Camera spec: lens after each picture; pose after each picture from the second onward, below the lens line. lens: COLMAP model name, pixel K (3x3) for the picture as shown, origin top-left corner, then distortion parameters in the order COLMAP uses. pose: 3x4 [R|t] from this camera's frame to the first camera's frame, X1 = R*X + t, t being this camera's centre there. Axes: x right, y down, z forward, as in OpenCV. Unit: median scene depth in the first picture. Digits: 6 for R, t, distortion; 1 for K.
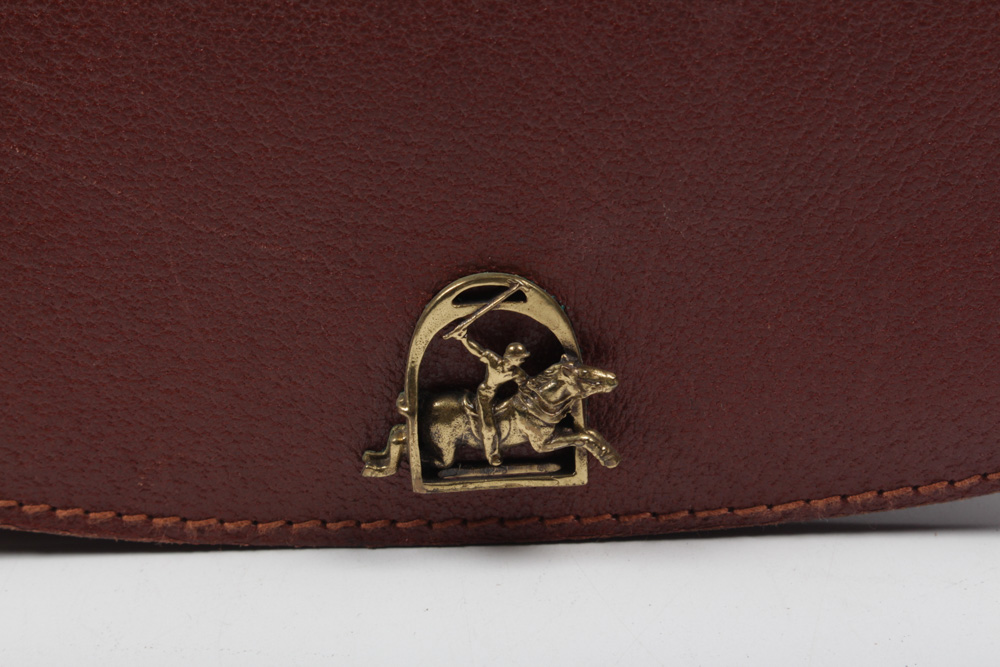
lens RADIAL K [[2412.6, 0, 500.0], [0, 2412.6, 333.5], [0, 0, 1]] dist [0.027698, -0.466619]
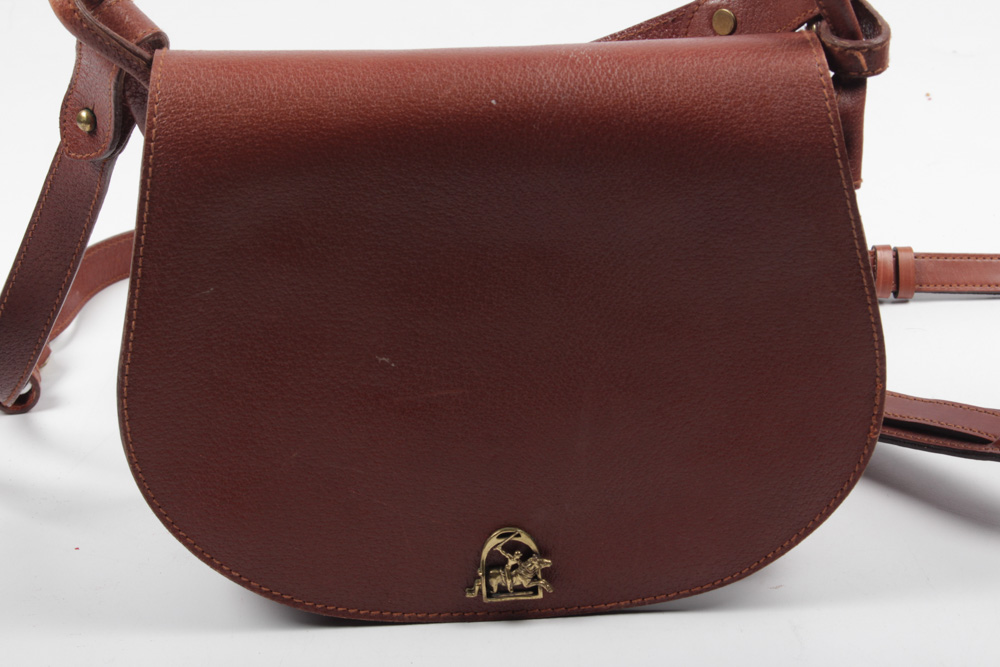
lens RADIAL K [[2146.5, 0, 500.0], [0, 2146.5, 333.5], [0, 0, 1]] dist [0.017520, -0.017789]
pose [[0.999589, -0.018905, 0.021538, -0.066668], [0.020371, 0.997338, -0.070013, -0.077811], [-0.020157, 0.070423, 0.997314, -1.649093]]
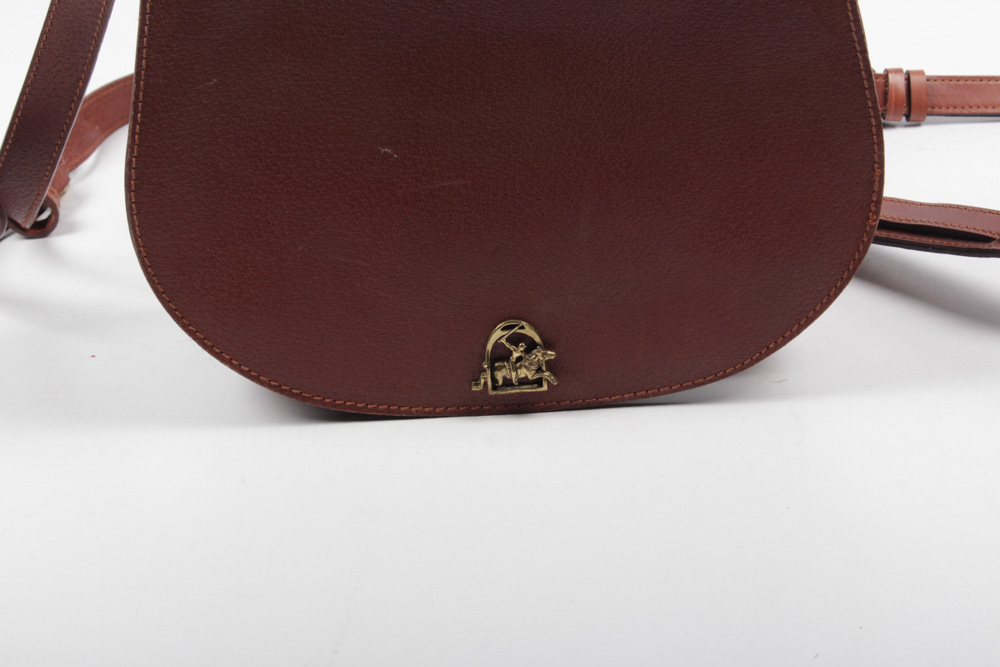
lens RADIAL K [[2146.5, 0, 500.0], [0, 2146.5, 333.5], [0, 0, 1]] dist [0.017520, -0.017789]
pose [[0.999577, -0.028790, -0.004233, -0.009029], [0.028582, 0.998667, -0.042977, 0.105795], [0.005465, 0.042838, 0.999067, -1.672628]]
